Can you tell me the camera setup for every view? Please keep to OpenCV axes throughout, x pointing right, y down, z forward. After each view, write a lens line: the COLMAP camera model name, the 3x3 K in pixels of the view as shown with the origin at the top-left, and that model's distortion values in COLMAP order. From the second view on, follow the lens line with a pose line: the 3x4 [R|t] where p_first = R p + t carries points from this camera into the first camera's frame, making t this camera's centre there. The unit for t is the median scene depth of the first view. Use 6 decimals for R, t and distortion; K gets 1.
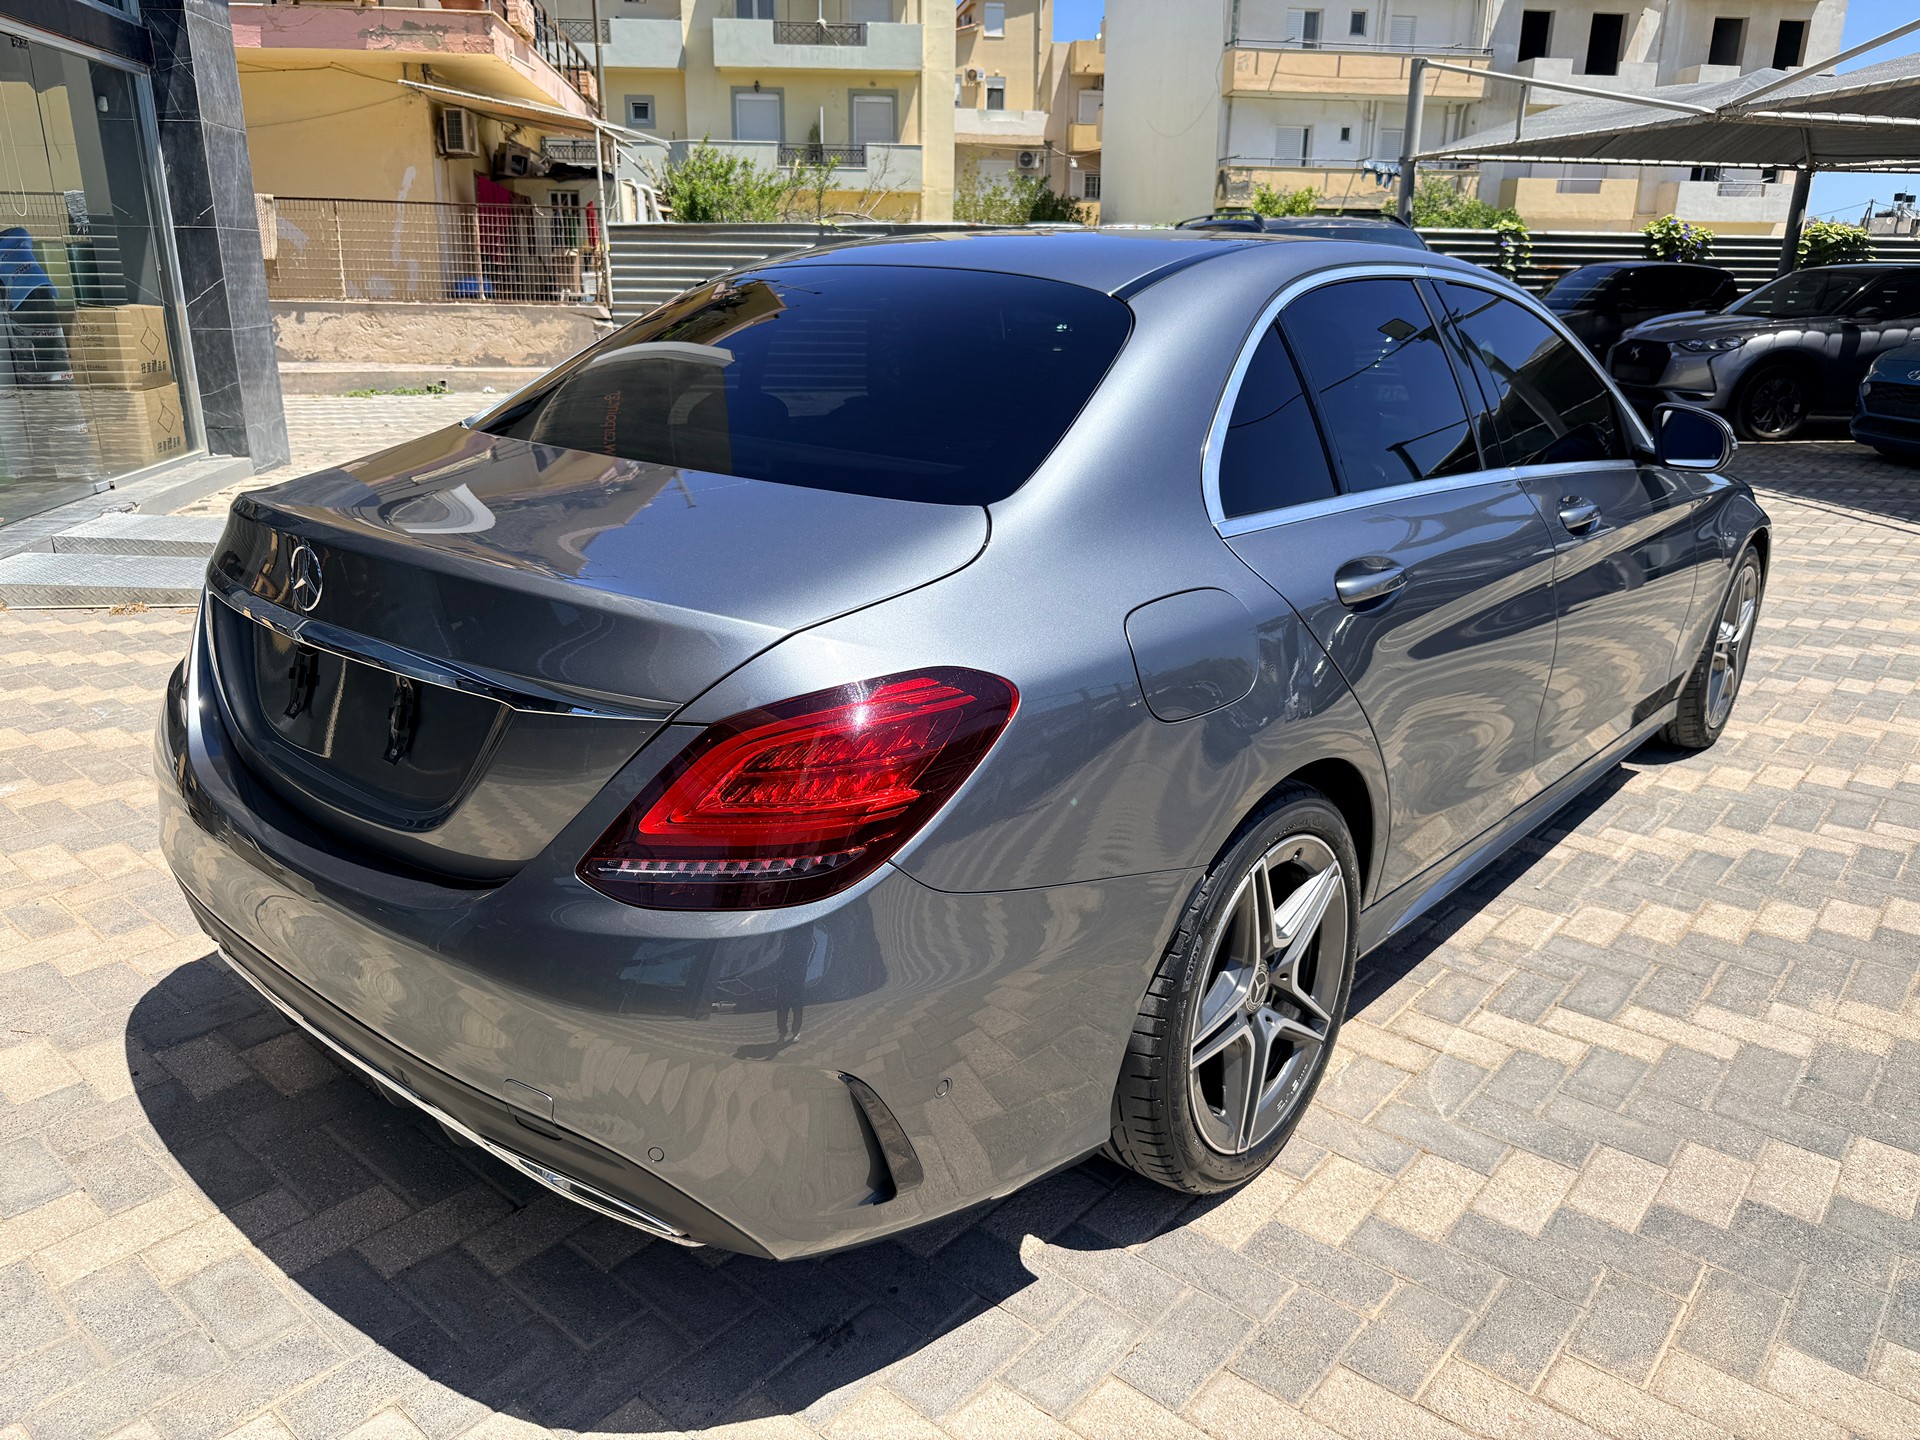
lens RADIAL K [[1369.0, 0, 965.3], [0, 1369.0, 712.0], [0, 0, 1]] dist [0.023039, -0.035730]
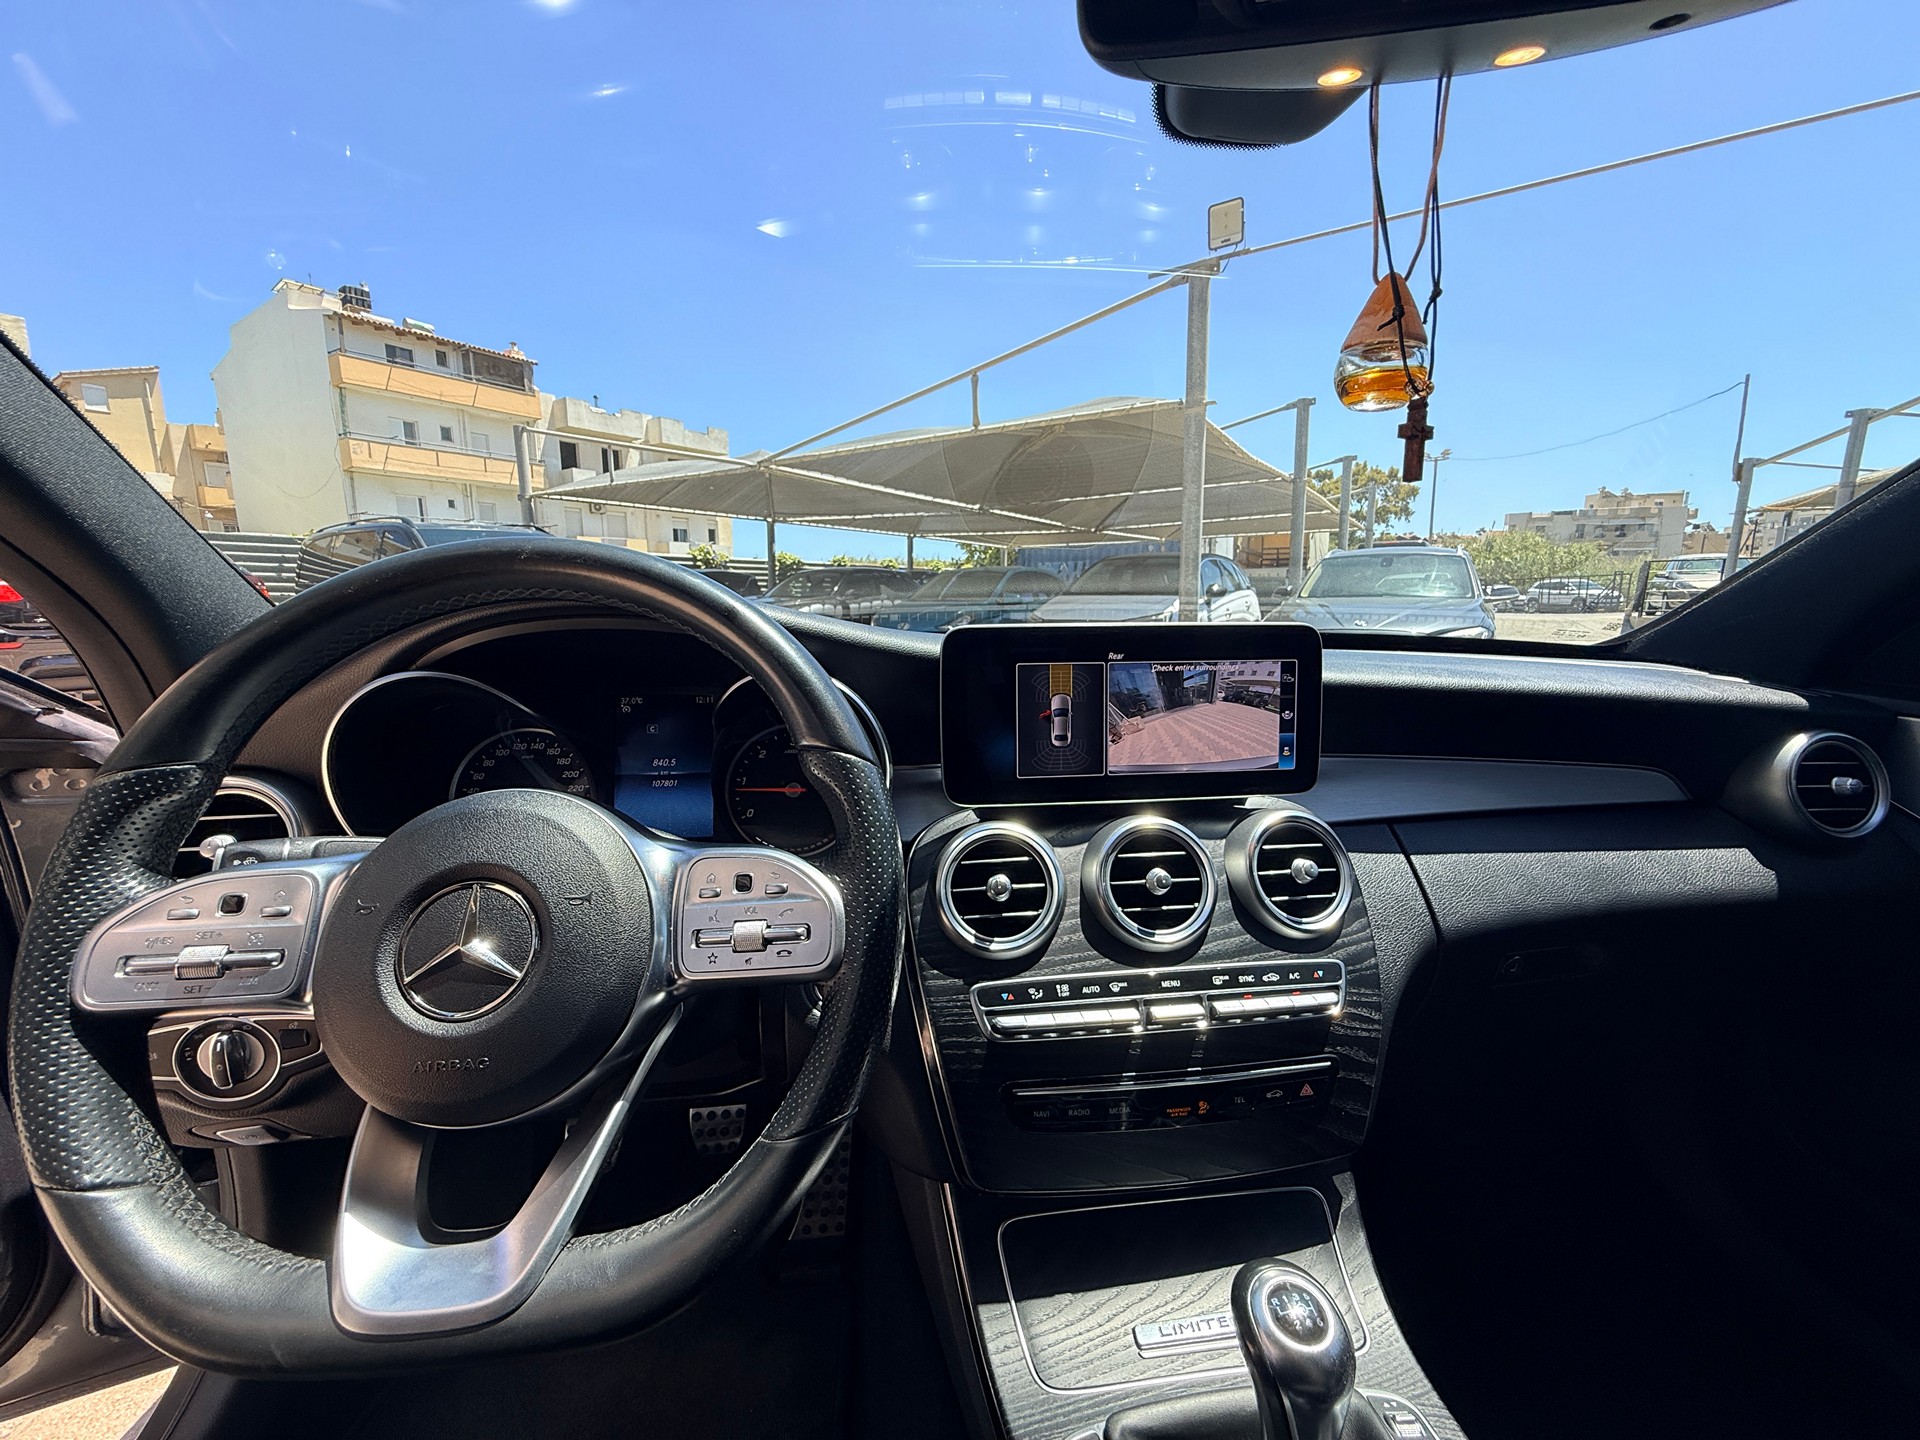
lens RADIAL K [[764.7, 0, 959.3], [0, 764.7, 719.7], [0, 0, 1]] dist [0.003168, -0.001776]
pose [[0.675571, -0.131904, 0.725400, 0.030814], [0.239029, 0.969911, -0.046245, -0.045408], [-0.697474, 0.204633, 0.686772, 0.205808]]
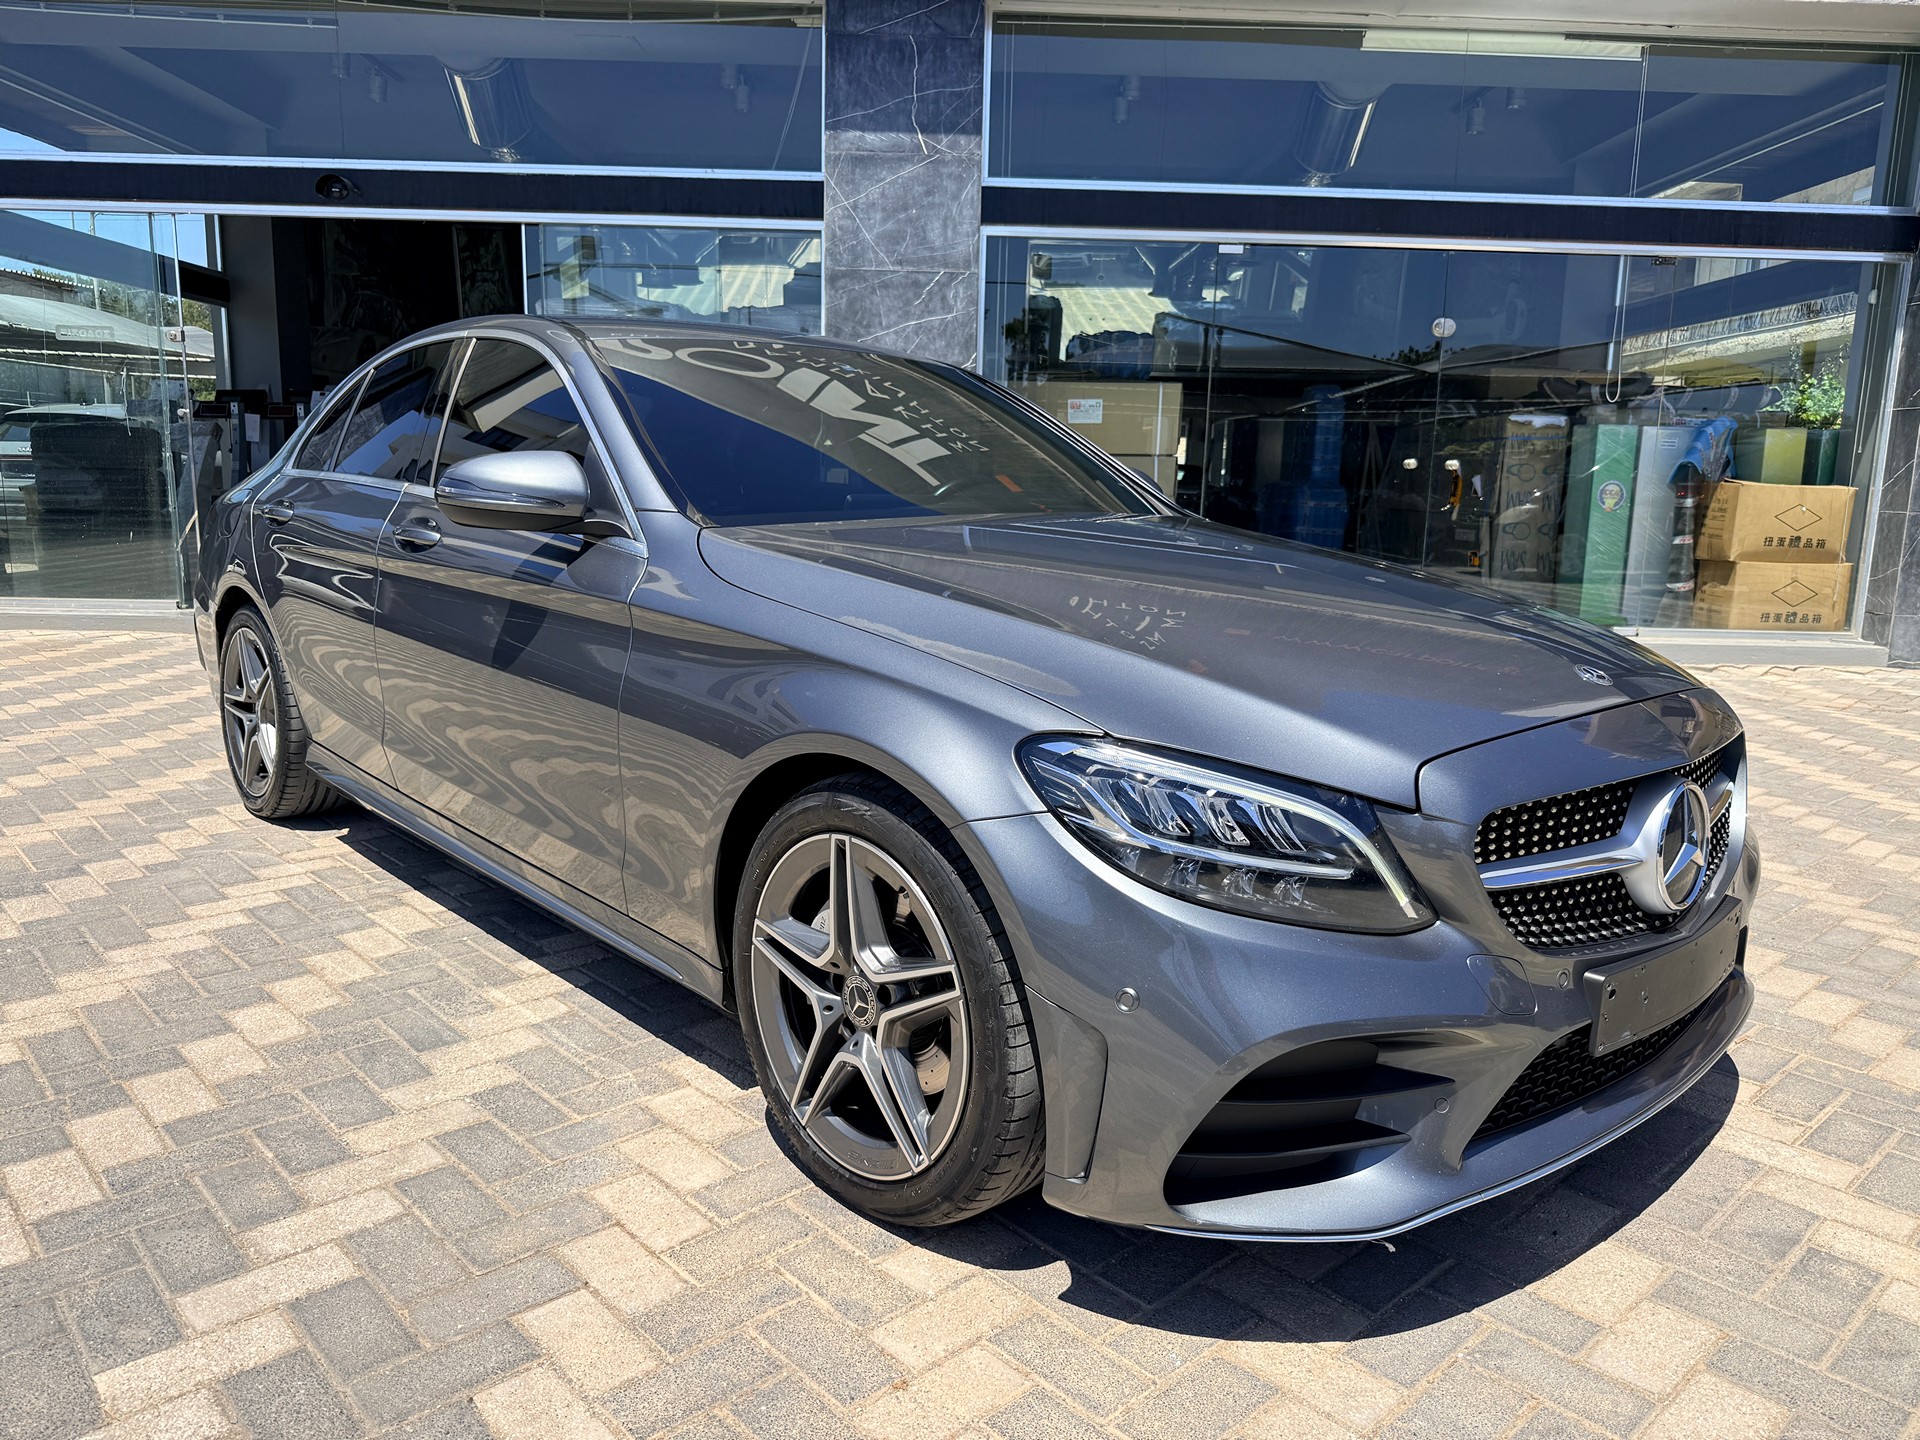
lens RADIAL K [[1369.0, 0, 958.1], [0, 1369.0, 726.1], [0, 0, 1]] dist [0.023039, -0.035730]
pose [[-0.126170, 0.162612, -0.978590, 0.246135], [-0.326840, 0.924579, 0.195777, -0.059253], [0.936620, 0.344544, -0.063506, 0.254551]]
